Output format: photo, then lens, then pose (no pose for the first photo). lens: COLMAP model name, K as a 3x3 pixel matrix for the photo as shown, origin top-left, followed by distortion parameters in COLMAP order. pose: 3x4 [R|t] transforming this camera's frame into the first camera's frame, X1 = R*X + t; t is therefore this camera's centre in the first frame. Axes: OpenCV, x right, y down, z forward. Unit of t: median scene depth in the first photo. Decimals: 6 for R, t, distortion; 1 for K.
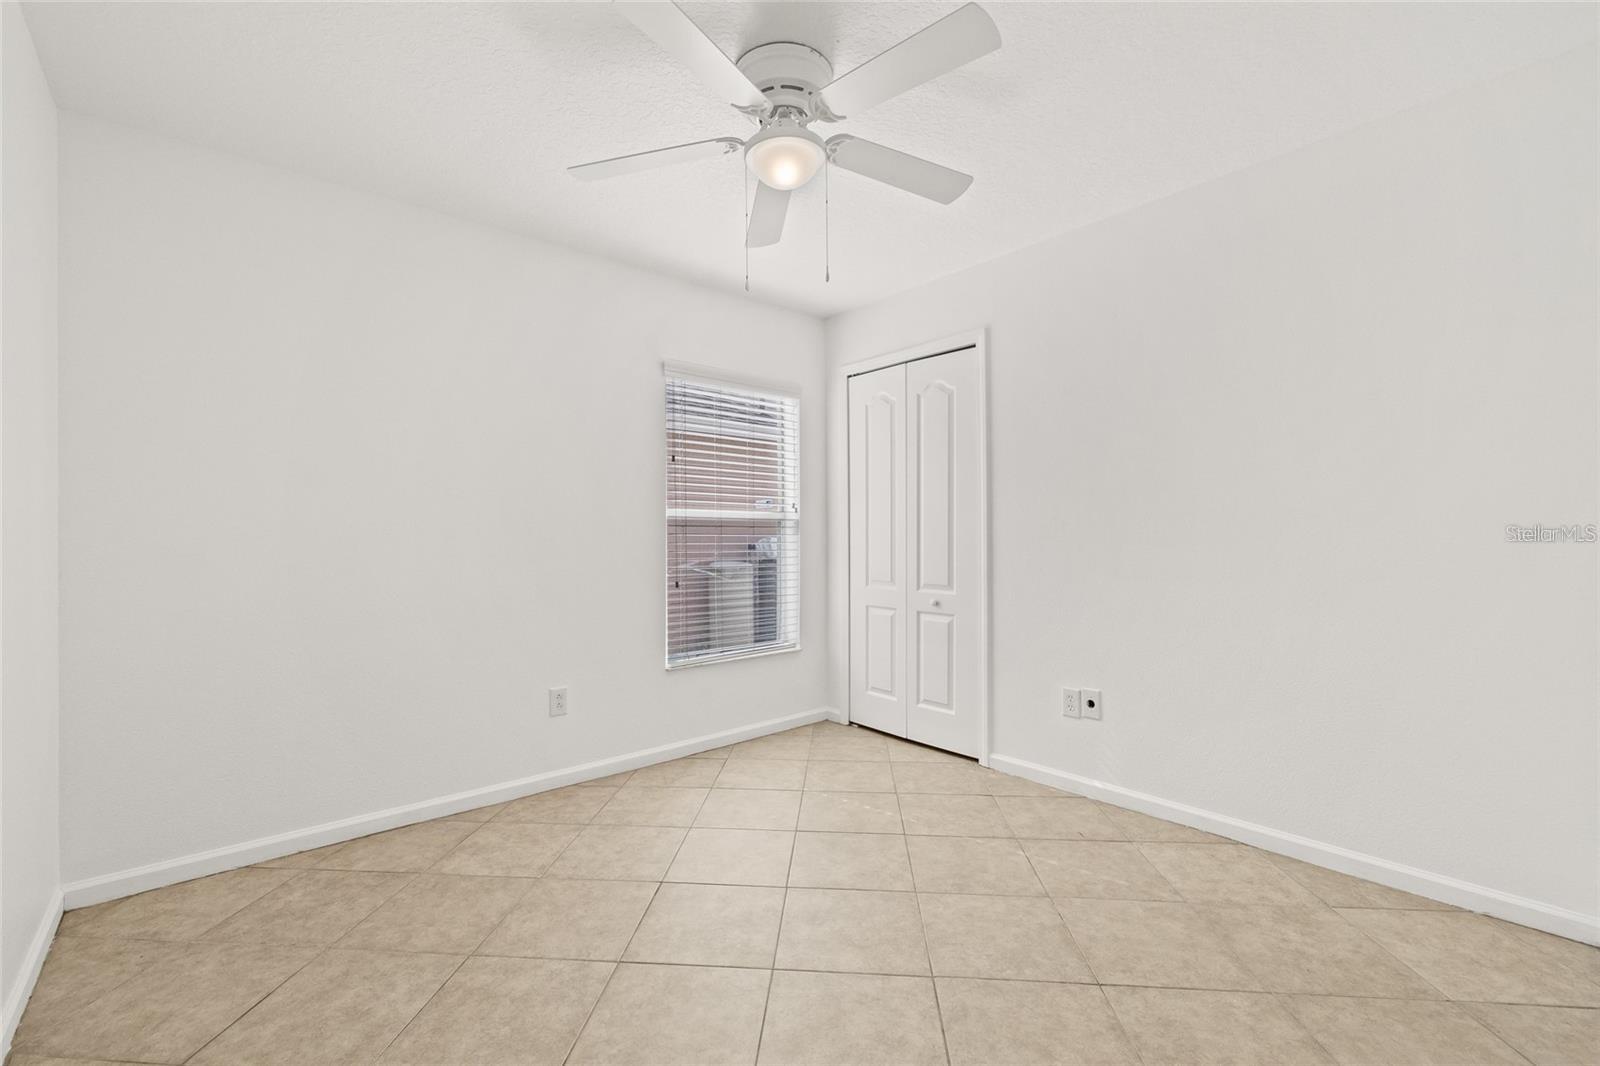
lens RADIAL K [[680.2, 0, 795.6], [0, 680.2, 543.2], [0, 0, 1]] dist [-0.002025, 0.000075]
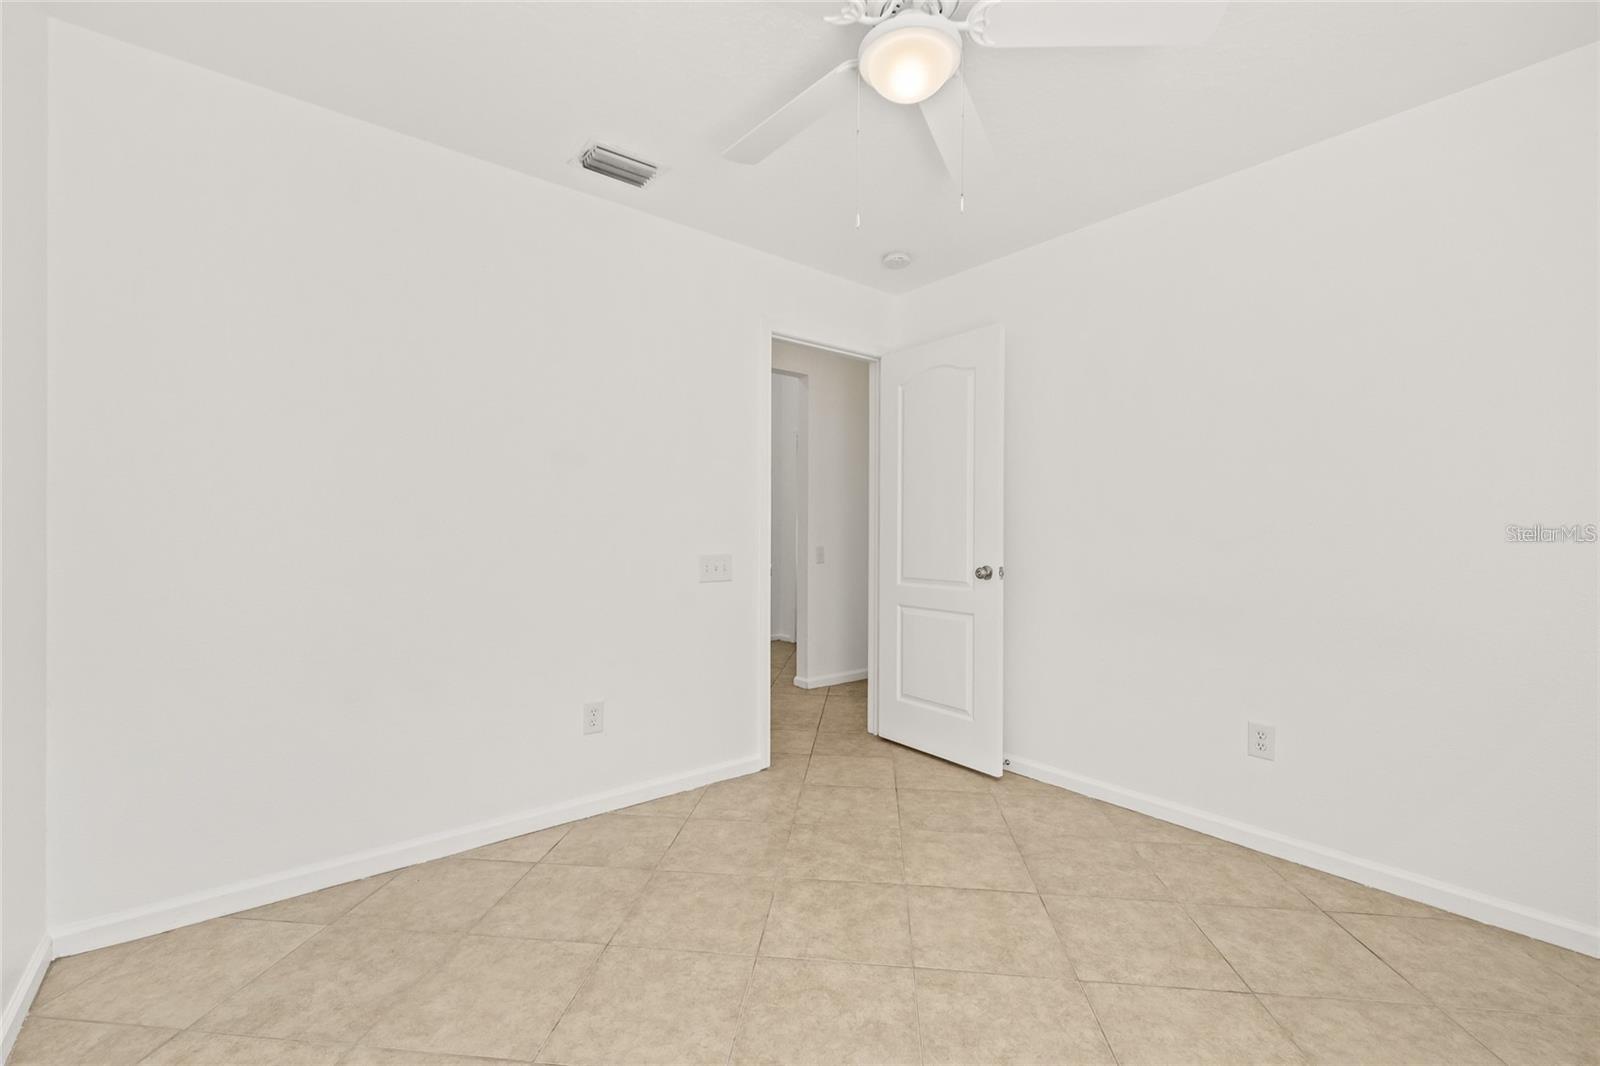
lens RADIAL K [[680.2, 0, 795.6], [0, 680.2, 543.2], [0, 0, 1]] dist [-0.002025, 0.000075]
pose [[-0.999393, 0.000556, 0.034843, 0.105504], [0.001500, 0.999632, 0.027084, -0.020557], [-0.034815, 0.027120, -0.999026, 2.015717]]
